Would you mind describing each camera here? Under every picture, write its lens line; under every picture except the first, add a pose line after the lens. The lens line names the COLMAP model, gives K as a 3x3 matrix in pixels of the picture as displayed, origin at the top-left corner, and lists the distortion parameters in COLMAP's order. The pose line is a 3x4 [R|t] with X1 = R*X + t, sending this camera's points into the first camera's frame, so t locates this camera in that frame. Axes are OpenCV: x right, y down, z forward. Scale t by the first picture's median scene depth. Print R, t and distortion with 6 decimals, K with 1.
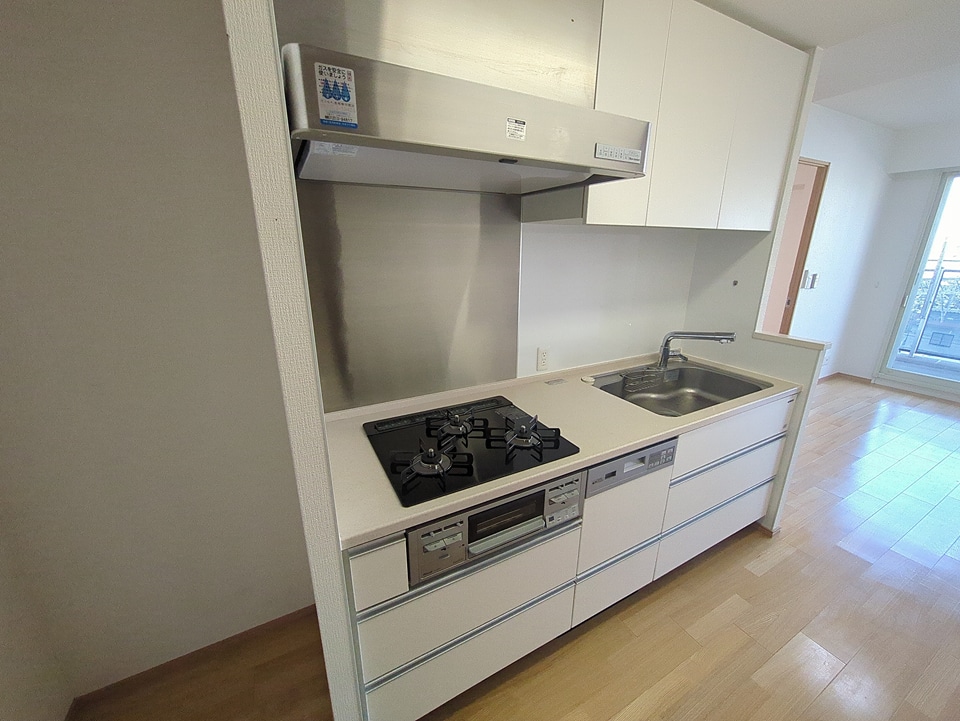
lens RADIAL K [[381.6, 0, 476.9], [0, 381.6, 362.3], [0, 0, 1]] dist [0.002575, 0.000409]
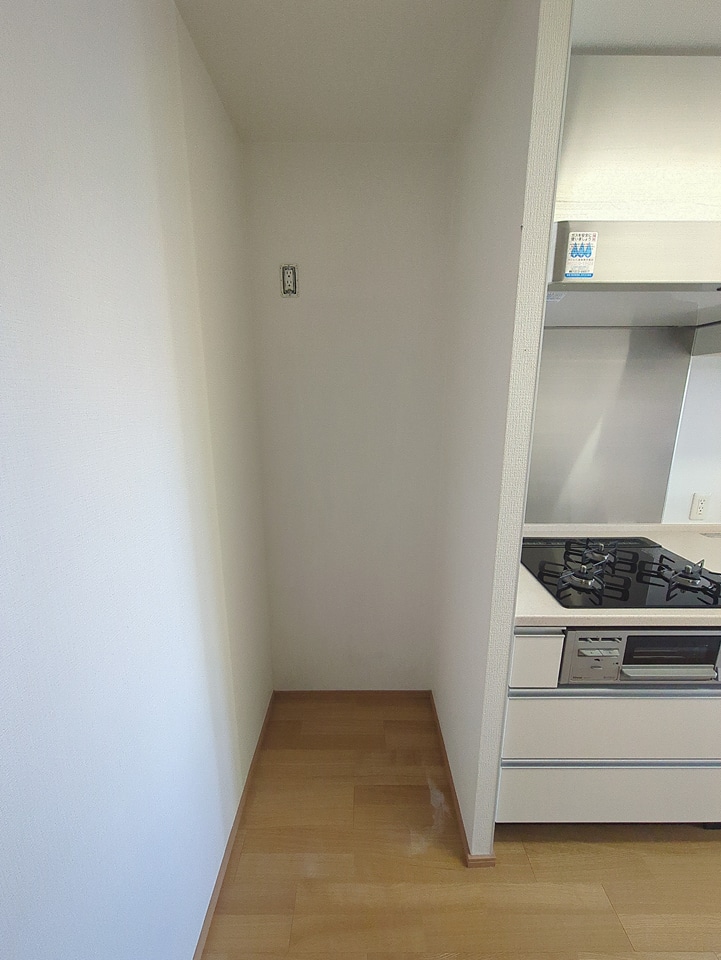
lens RADIAL K [[381.6, 0, 363.8], [0, 381.6, 480.1], [0, 0, 1]] dist [0.002575, 0.000409]
pose [[0.887072, 0.104234, -0.449709, -0.184918], [-0.136124, 0.989921, -0.039065, 0.104260], [0.441105, 0.095869, 0.892320, -0.202919]]
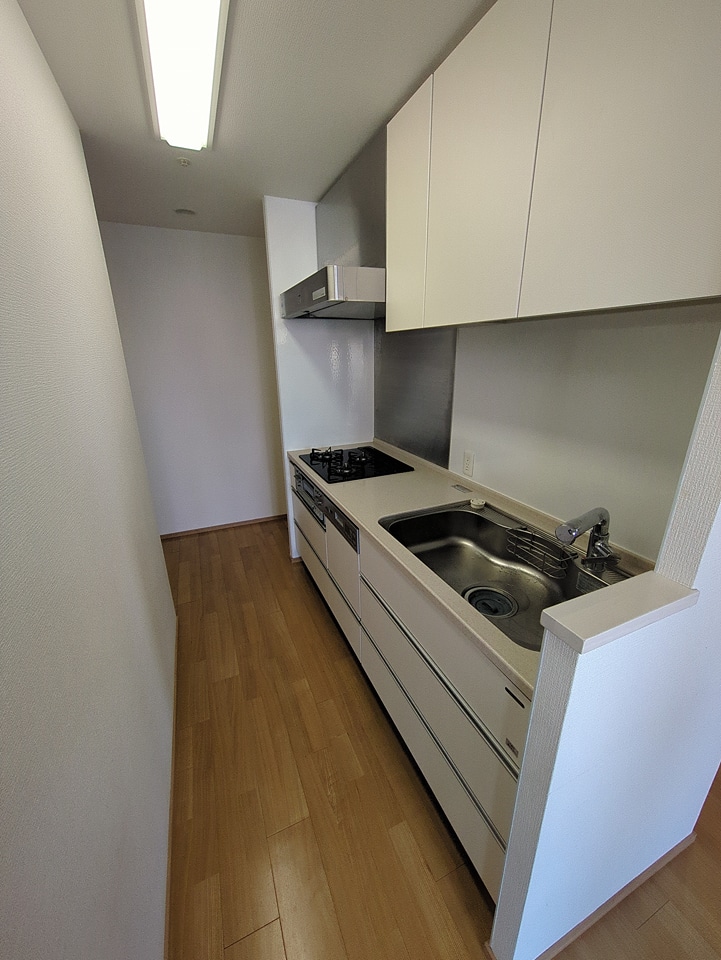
lens RADIAL K [[381.6, 0, 361.6], [0, 381.6, 478.4], [0, 0, 1]] dist [0.002575, 0.000409]
pose [[-0.077215, 0.311188, -0.947206, 1.726058], [-0.283570, 0.903951, 0.320094, -0.322448], [0.955838, 0.293316, 0.018445, 1.078988]]
